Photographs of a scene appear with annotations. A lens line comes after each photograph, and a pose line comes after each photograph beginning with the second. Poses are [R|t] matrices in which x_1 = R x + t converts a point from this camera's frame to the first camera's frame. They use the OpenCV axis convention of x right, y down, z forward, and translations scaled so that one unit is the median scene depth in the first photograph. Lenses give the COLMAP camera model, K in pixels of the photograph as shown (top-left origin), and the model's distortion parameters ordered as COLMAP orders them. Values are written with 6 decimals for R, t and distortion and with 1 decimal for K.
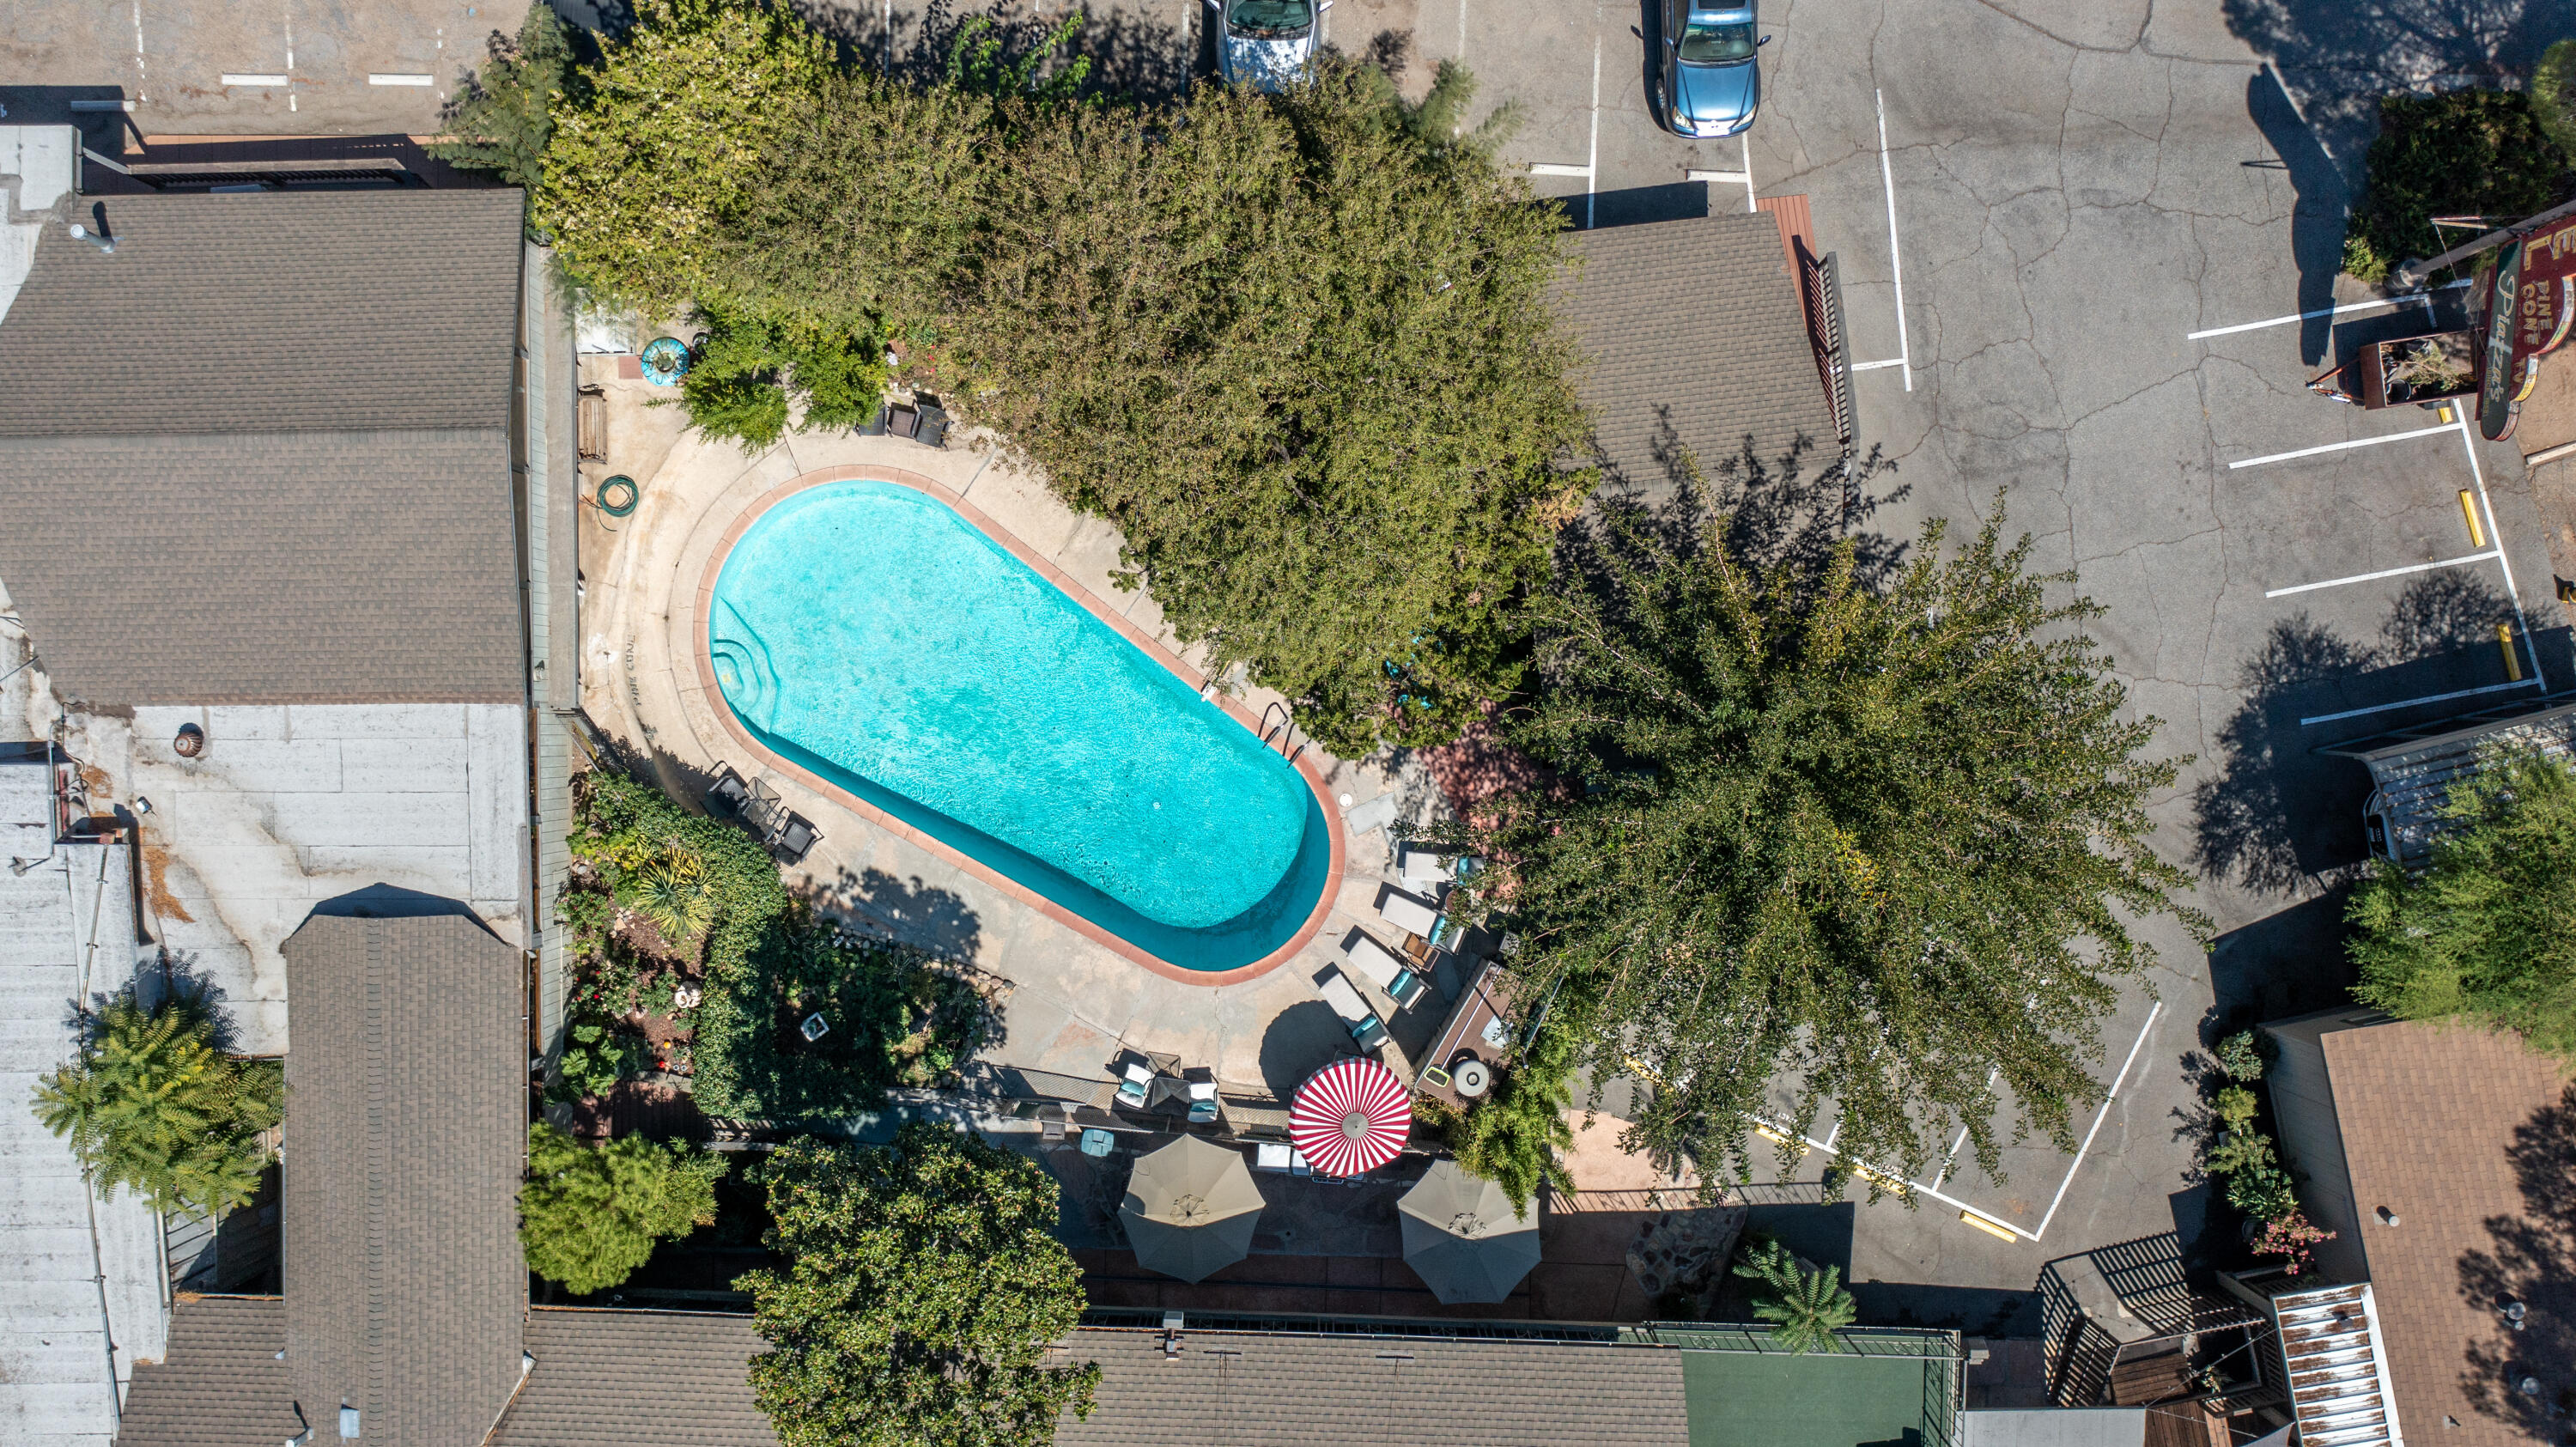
lens RADIAL K [[2199.0, 0, 1288.0], [0, 2199.0, 723.5], [0, 0, 1]] dist [0.002403, -0.011856]
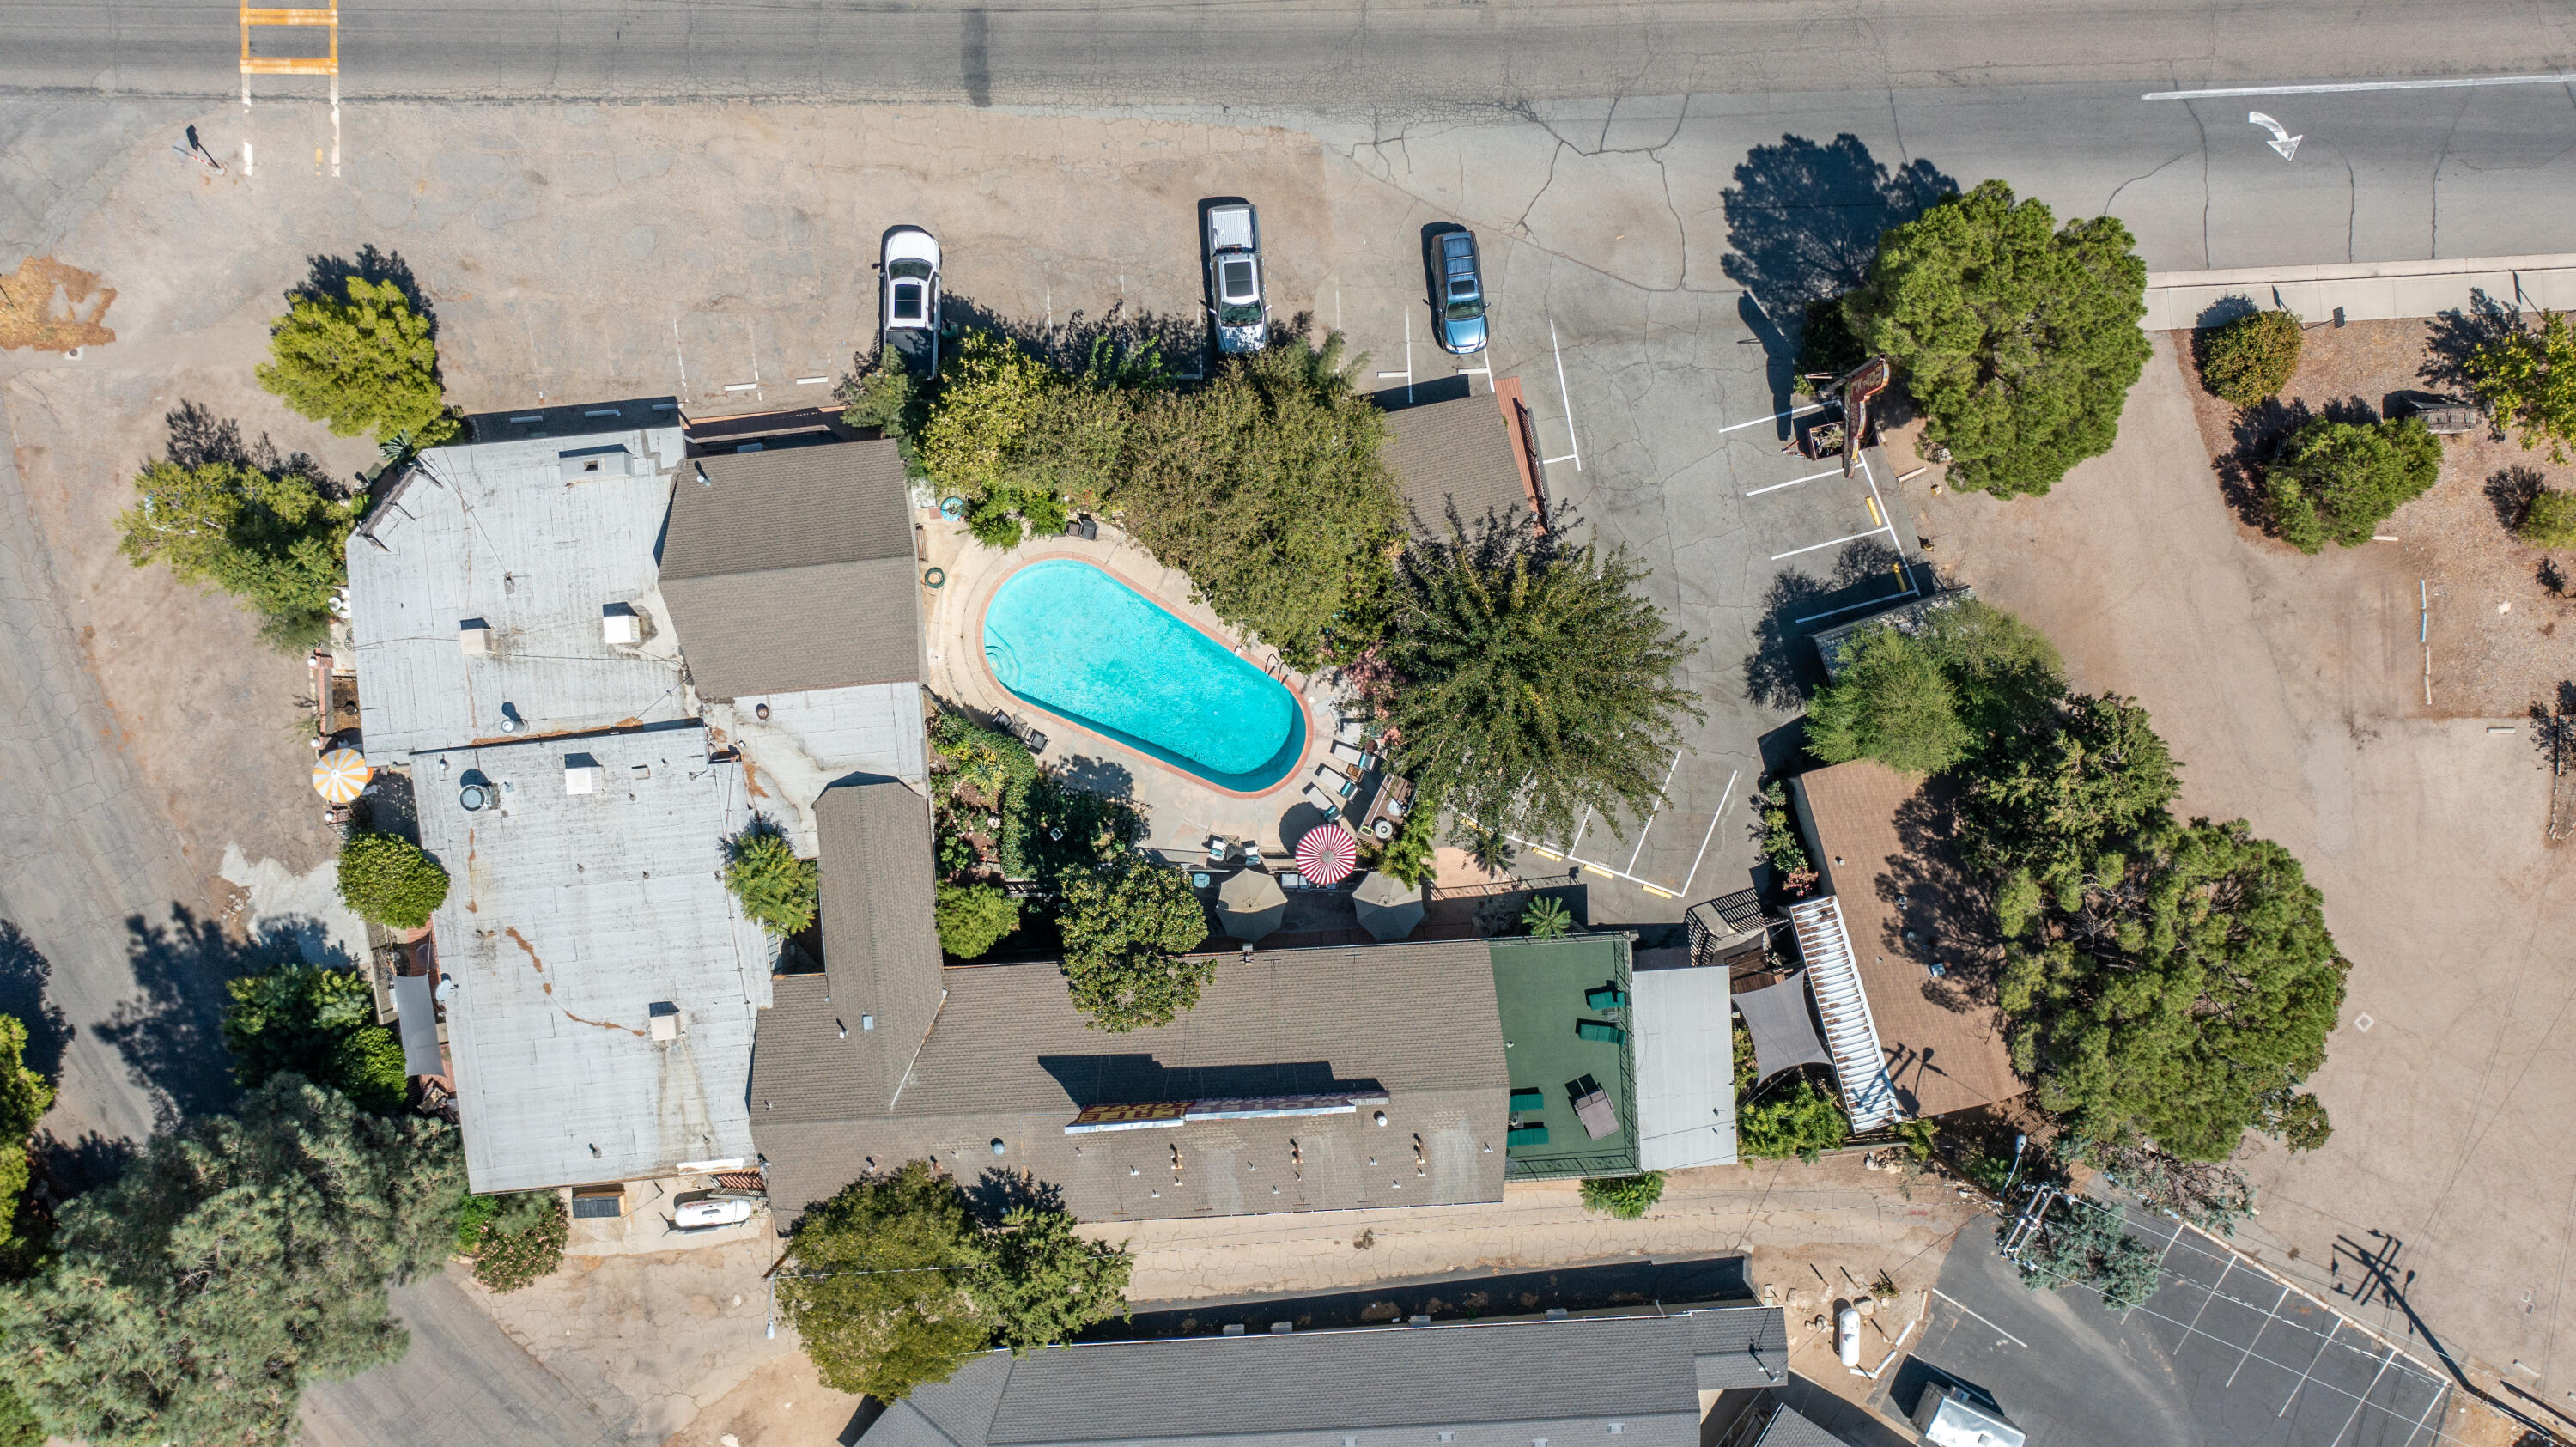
lens RADIAL K [[2026.7, 0, 1288.0], [0, 2026.7, 723.5], [0, 0, 1]] dist [-0.020579, 0.011034]
pose [[0.996603, -0.082352, -0.000242, 0.003992], [0.082352, 0.996588, 0.005464, 0.045458], [-0.000209, -0.005465, 0.999985, -0.857897]]
